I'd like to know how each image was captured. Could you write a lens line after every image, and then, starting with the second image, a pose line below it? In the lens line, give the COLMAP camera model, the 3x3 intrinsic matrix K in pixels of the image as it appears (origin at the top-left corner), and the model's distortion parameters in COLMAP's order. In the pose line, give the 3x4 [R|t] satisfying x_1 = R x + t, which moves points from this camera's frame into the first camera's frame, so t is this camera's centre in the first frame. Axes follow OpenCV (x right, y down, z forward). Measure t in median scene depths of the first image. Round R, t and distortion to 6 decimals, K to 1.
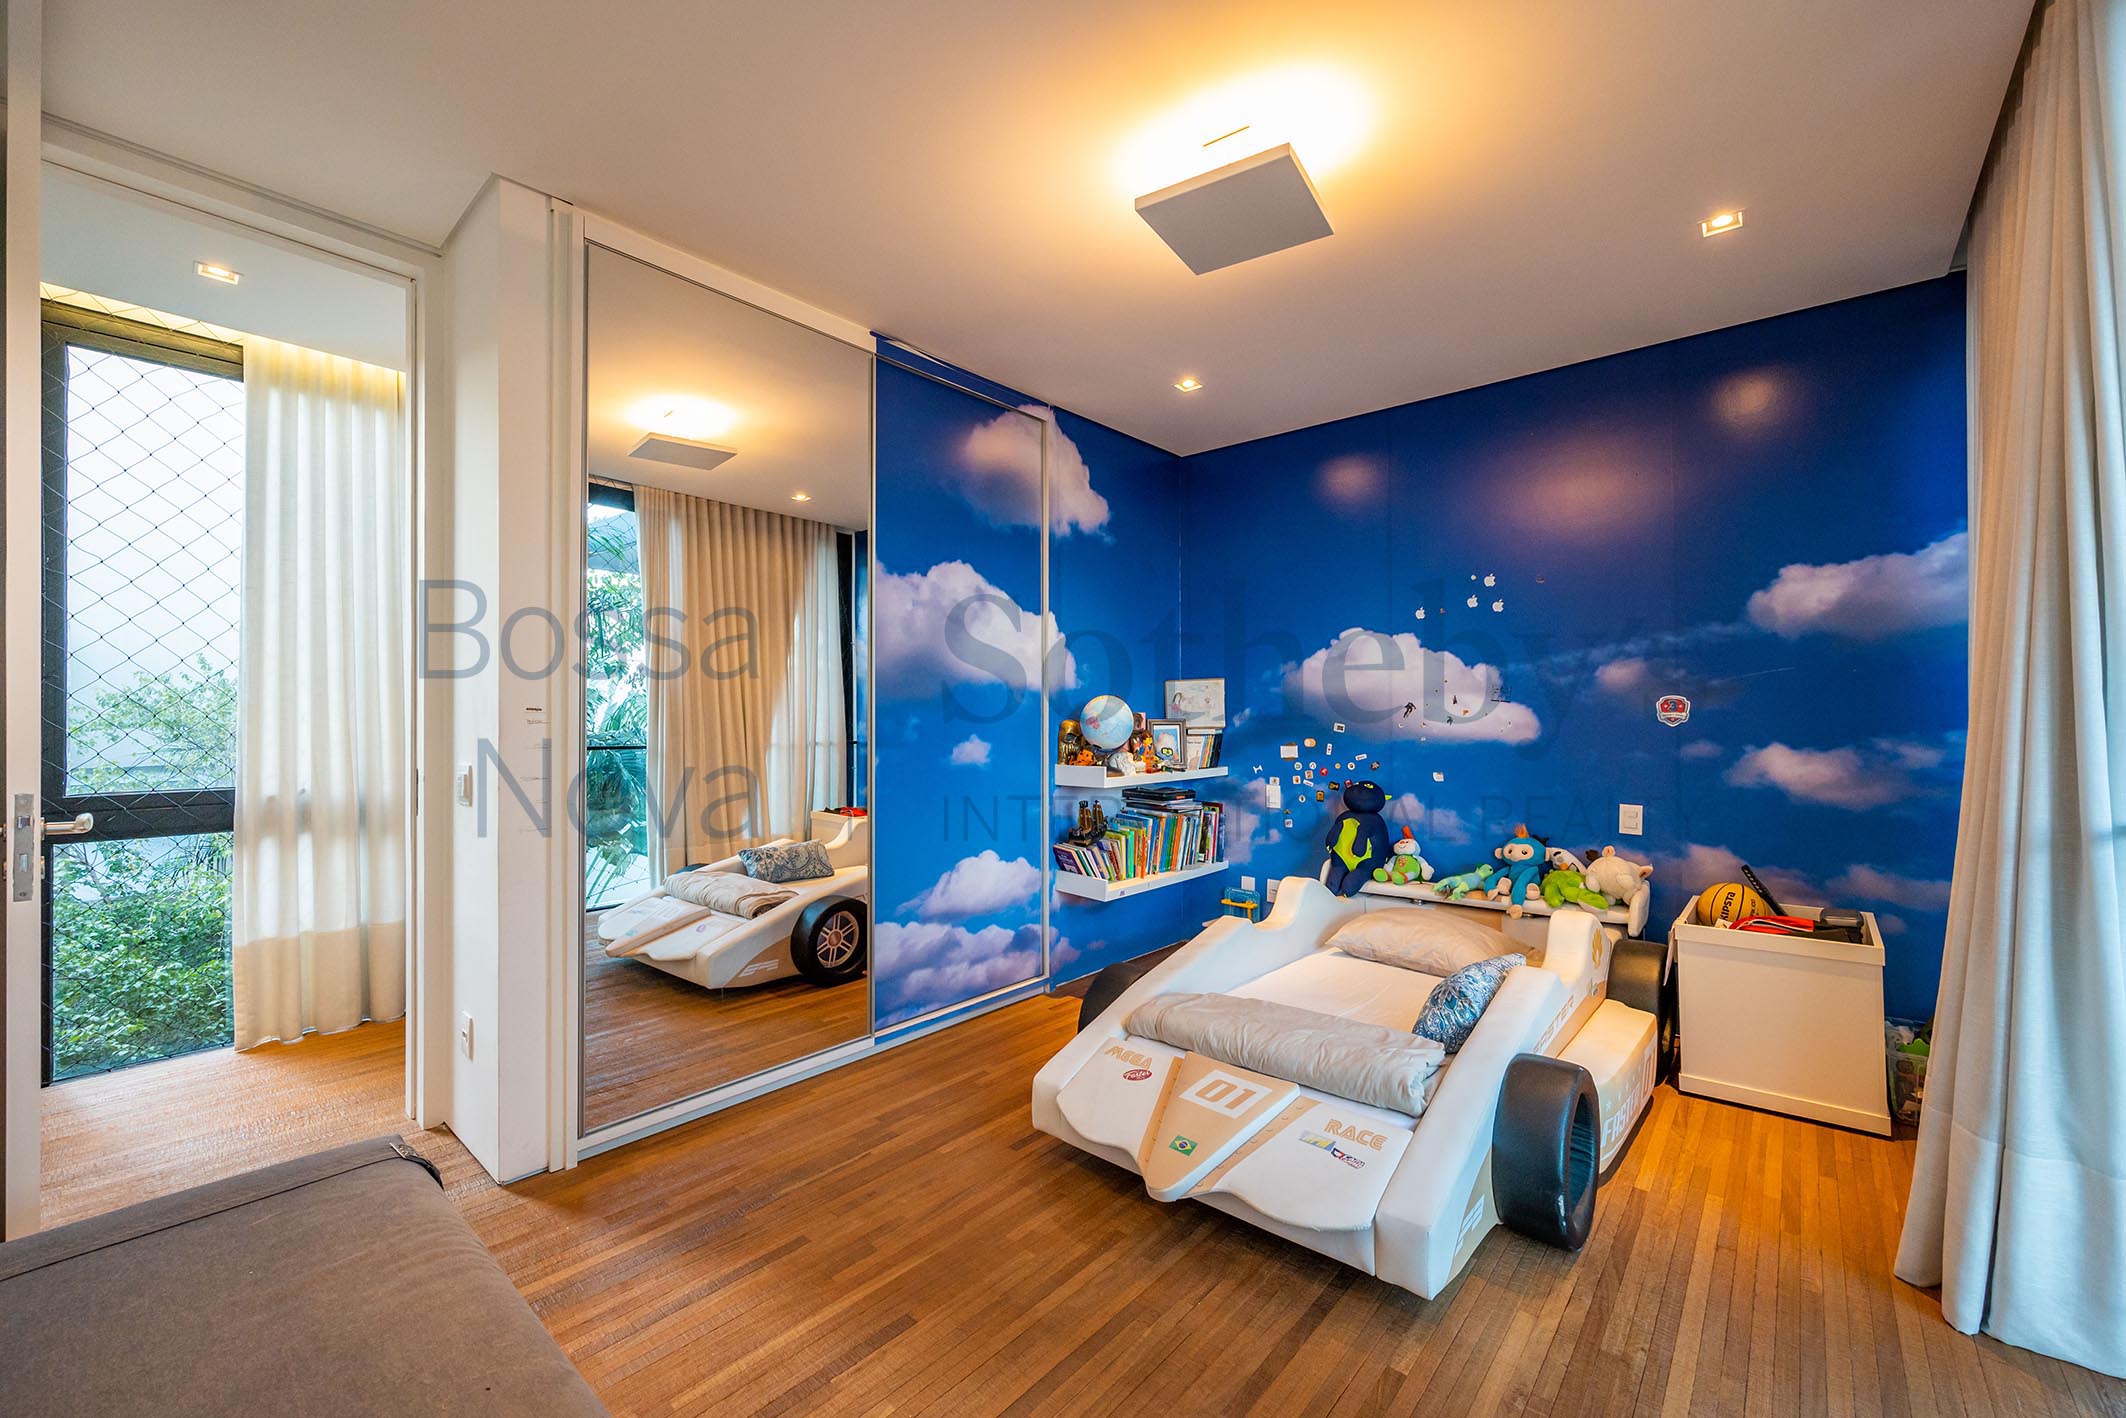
lens RADIAL K [[851.6, 0, 1065.3], [0, 851.6, 713.7], [0, 0, 1]] dist [0.001024, 0.000031]
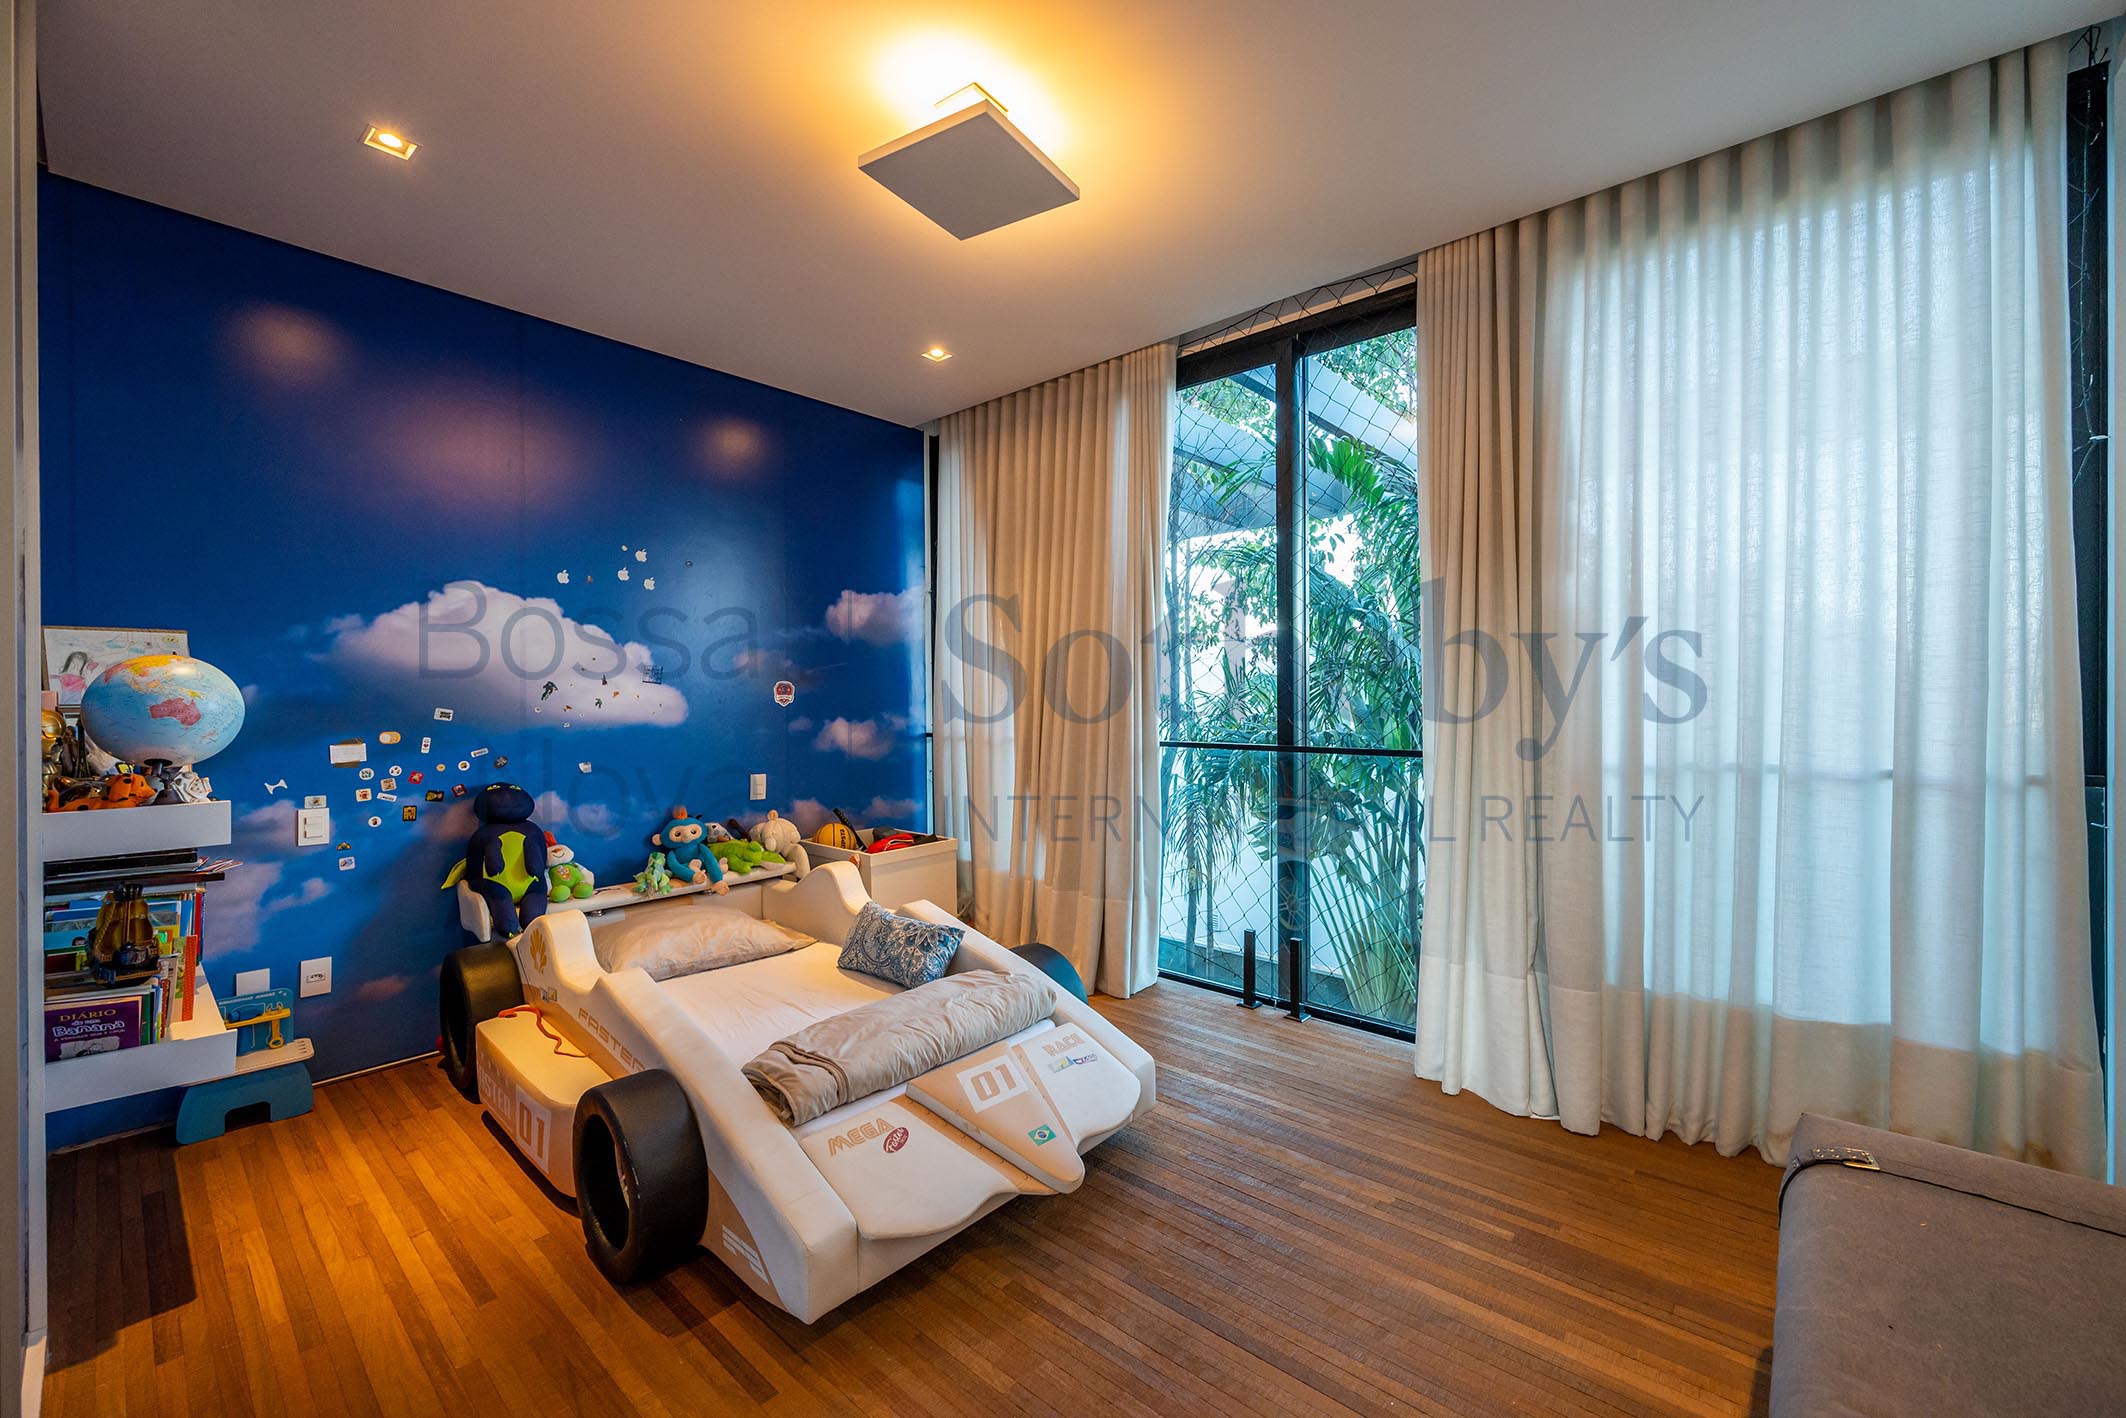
lens RADIAL K [[851.6, 0, 1065.9], [0, 851.6, 703.5], [0, 0, 1]] dist [0.001024, 0.000031]
pose [[0.008246, -0.005445, 0.999951, -0.448263], [0.001144, 0.999985, 0.005436, 0.004120], [-0.999965, 0.001099, 0.008252, 0.518817]]
